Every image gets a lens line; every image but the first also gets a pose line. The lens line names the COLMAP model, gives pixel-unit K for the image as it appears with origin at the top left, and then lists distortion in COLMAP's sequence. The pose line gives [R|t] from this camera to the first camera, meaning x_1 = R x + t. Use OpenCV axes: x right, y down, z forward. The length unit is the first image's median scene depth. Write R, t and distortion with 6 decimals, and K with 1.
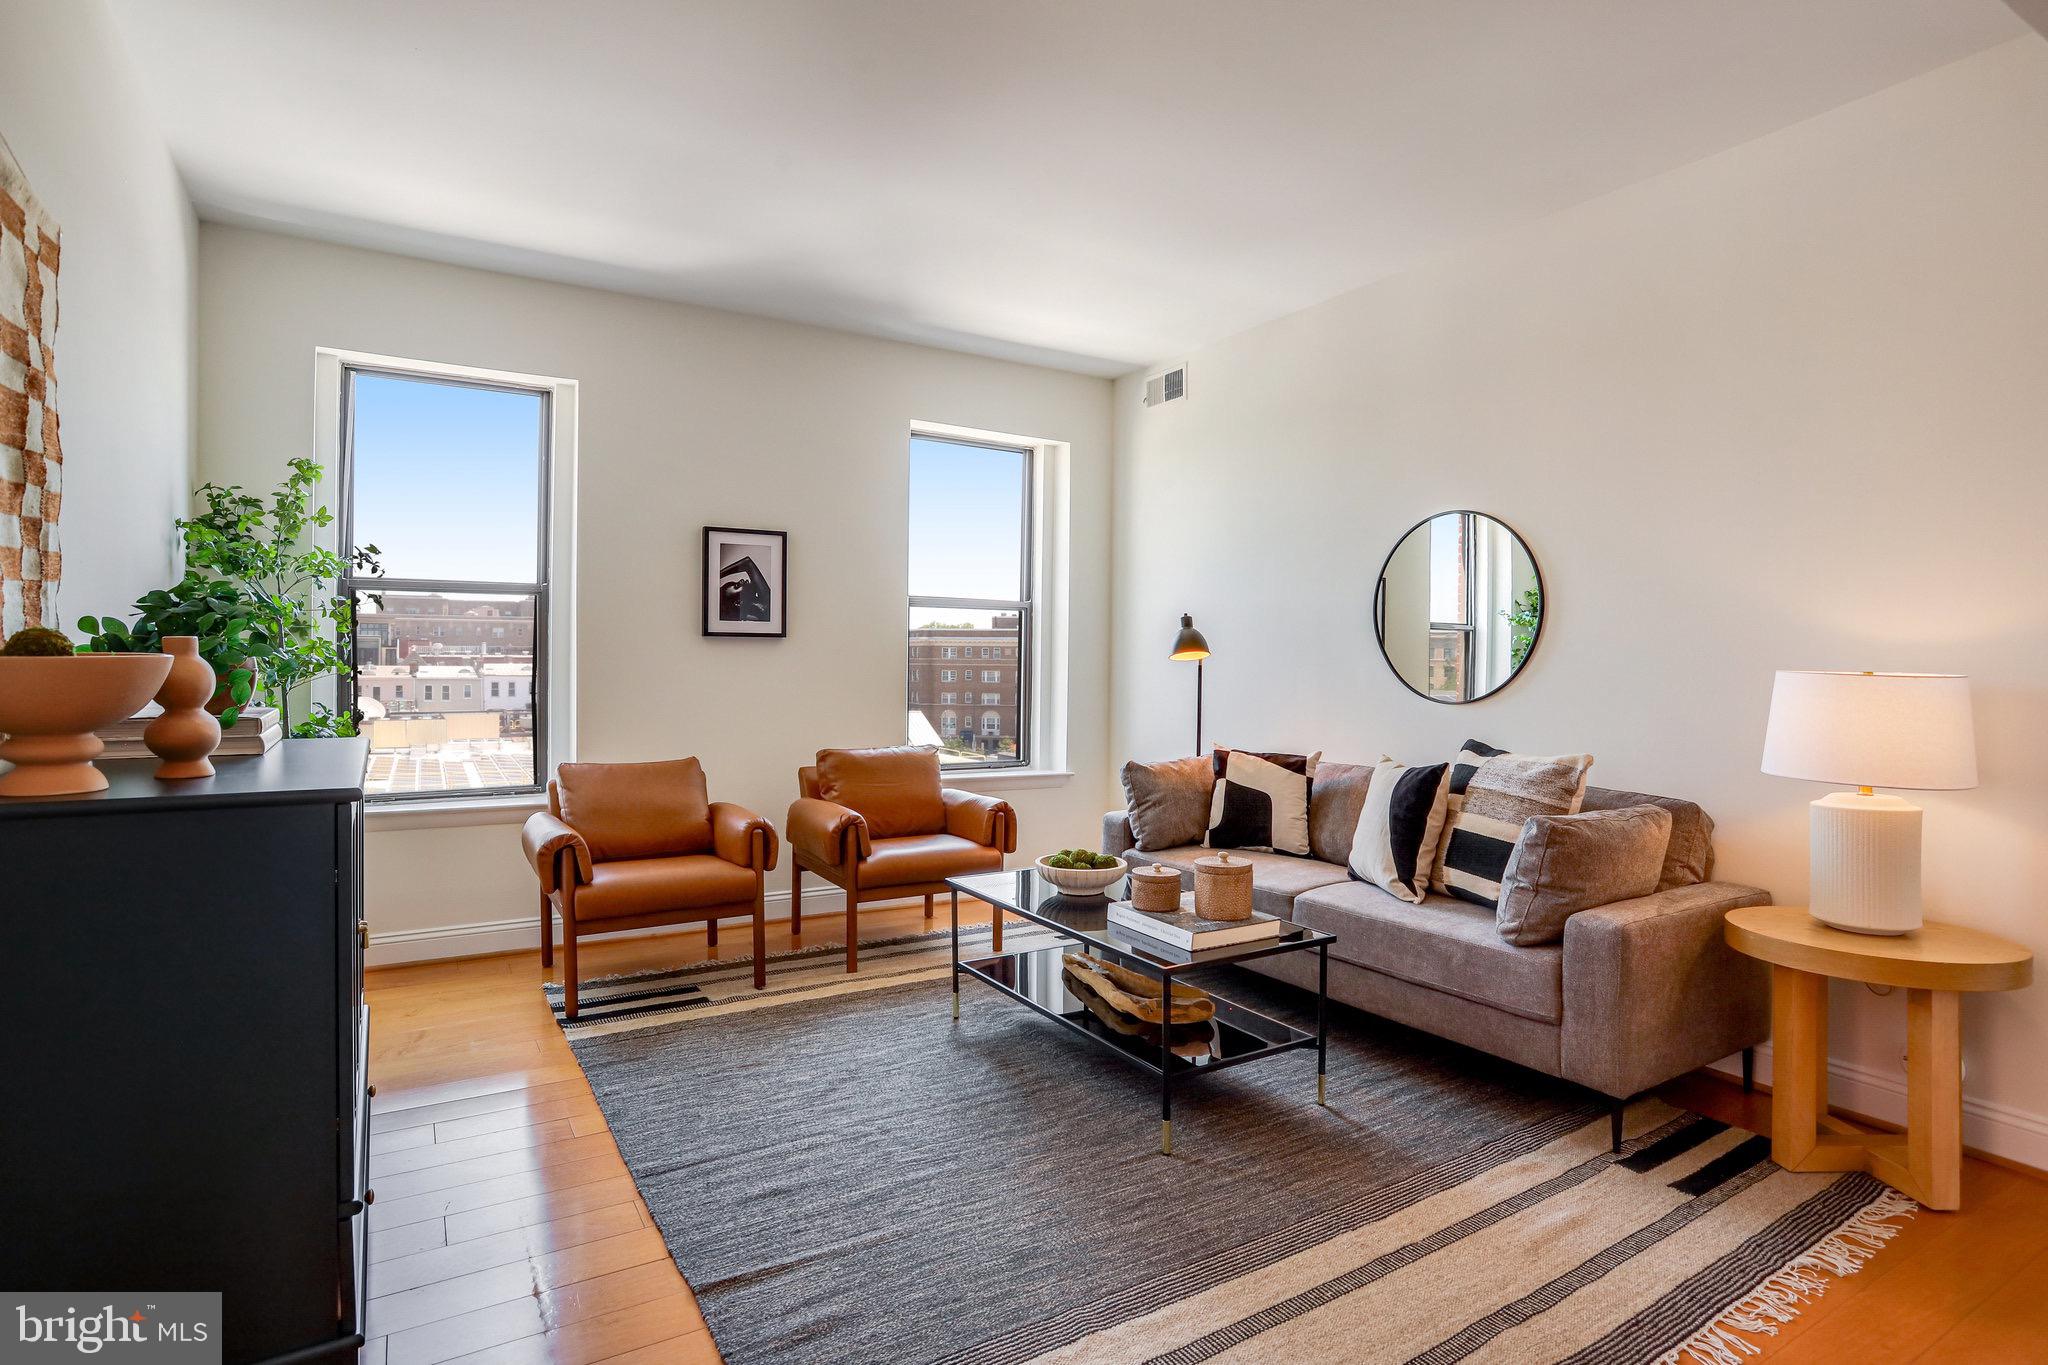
lens RADIAL K [[1013.9, 0, 1007.1], [0, 1013.9, 671.5], [0, 0, 1]] dist [-0.054595, 0.027327]
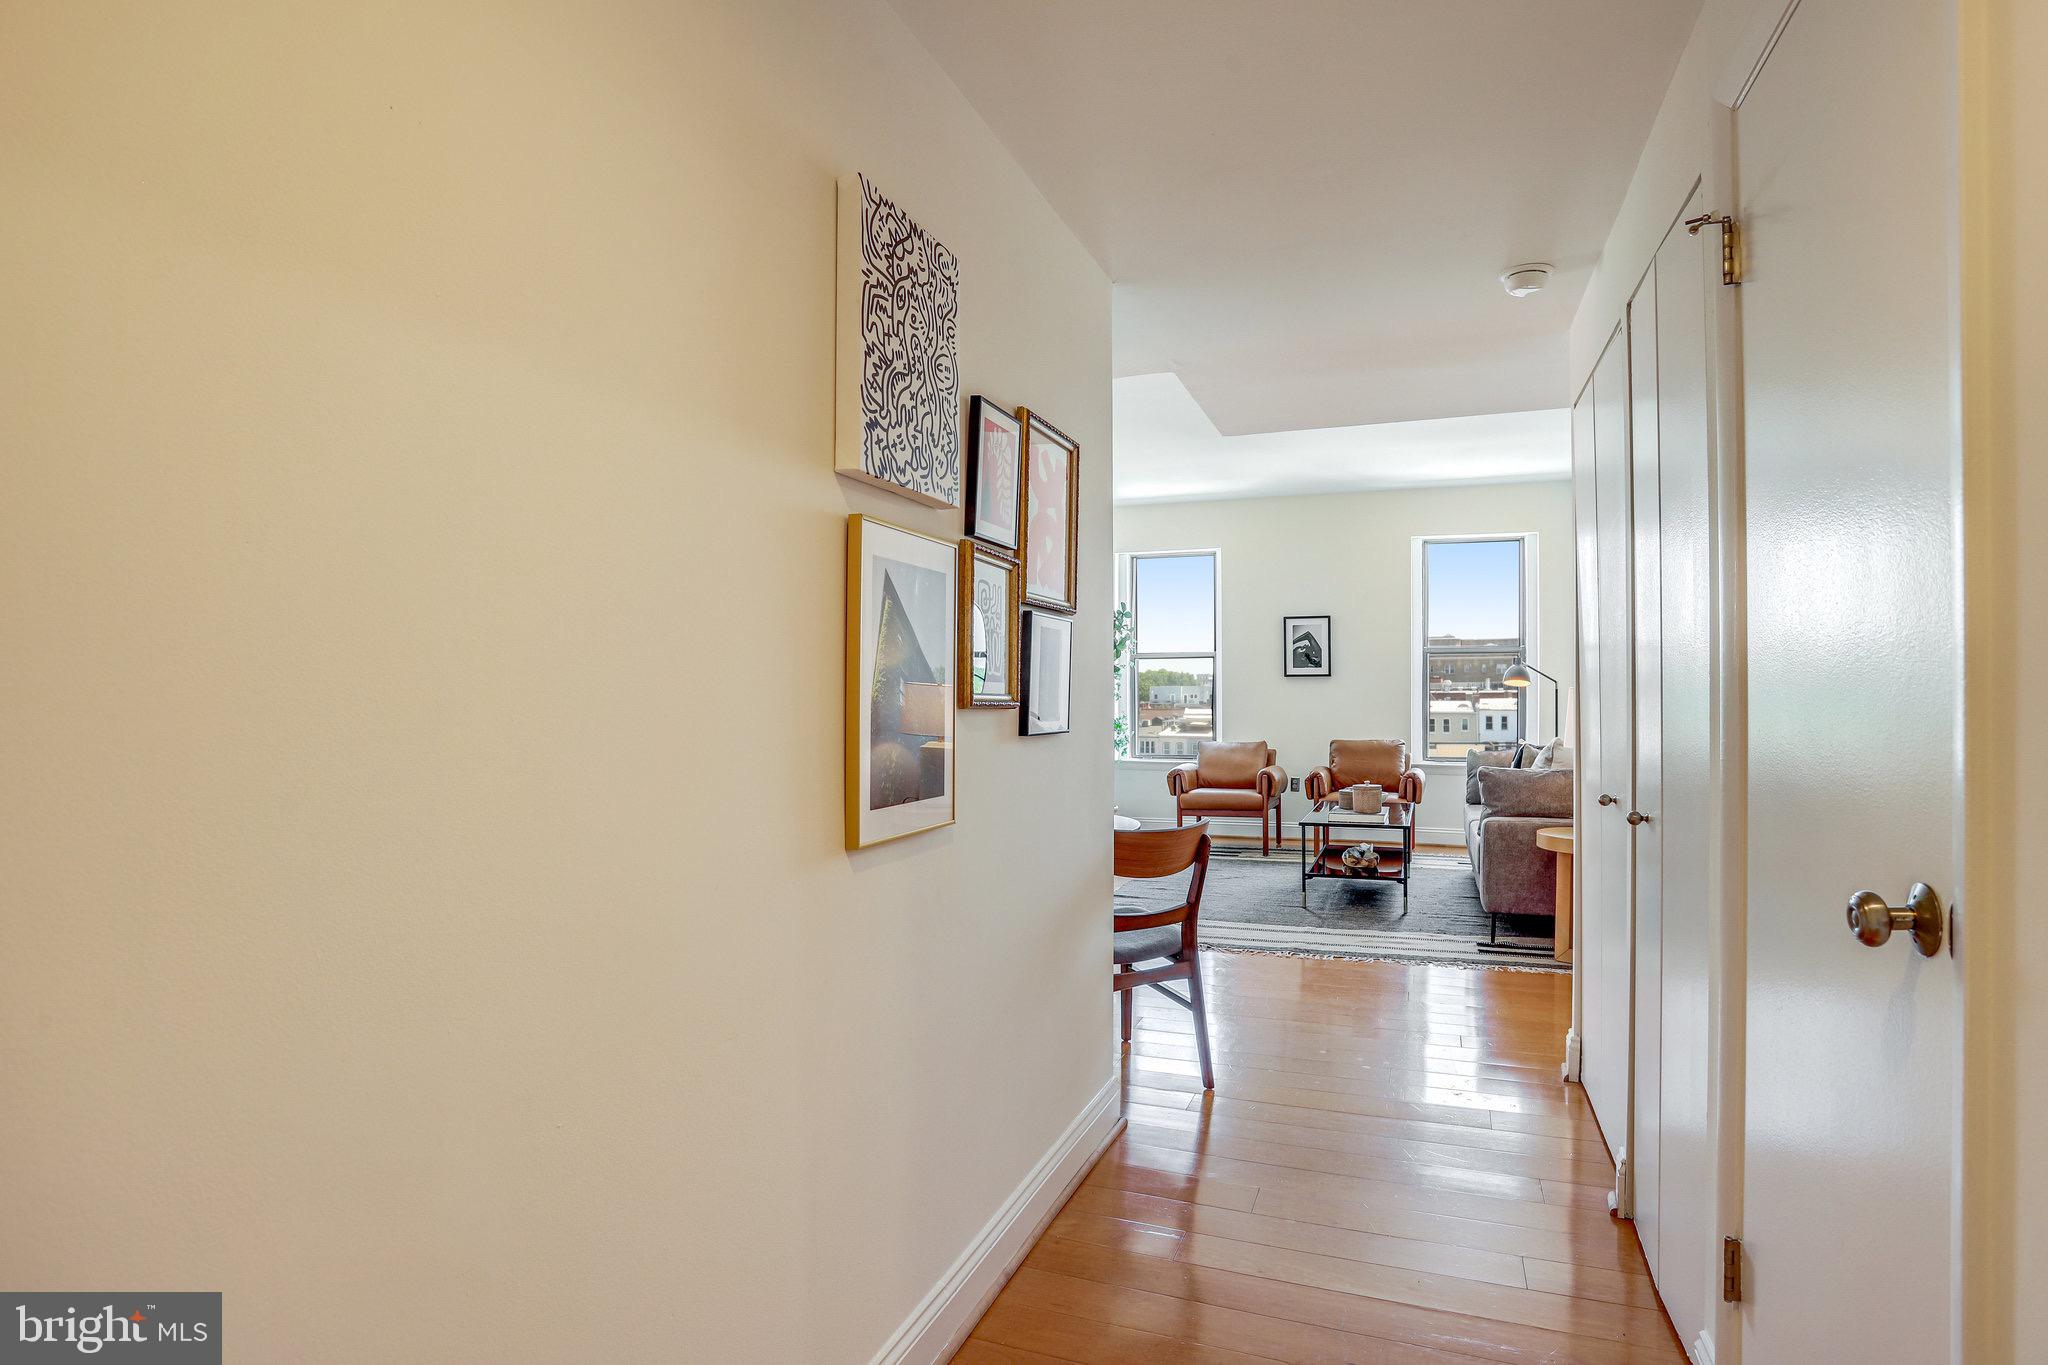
lens RADIAL K [[1013.9, 0, 1178.9], [0, 1013.9, 711.6], [0, 0, 1]] dist [-0.054595, 0.027327]
pose [[0.718885, 0.001678, -0.695127, 0.985397], [0.002253, 0.999986, 0.004744, 0.021863], [0.695126, -0.004976, 0.718871, -0.530749]]
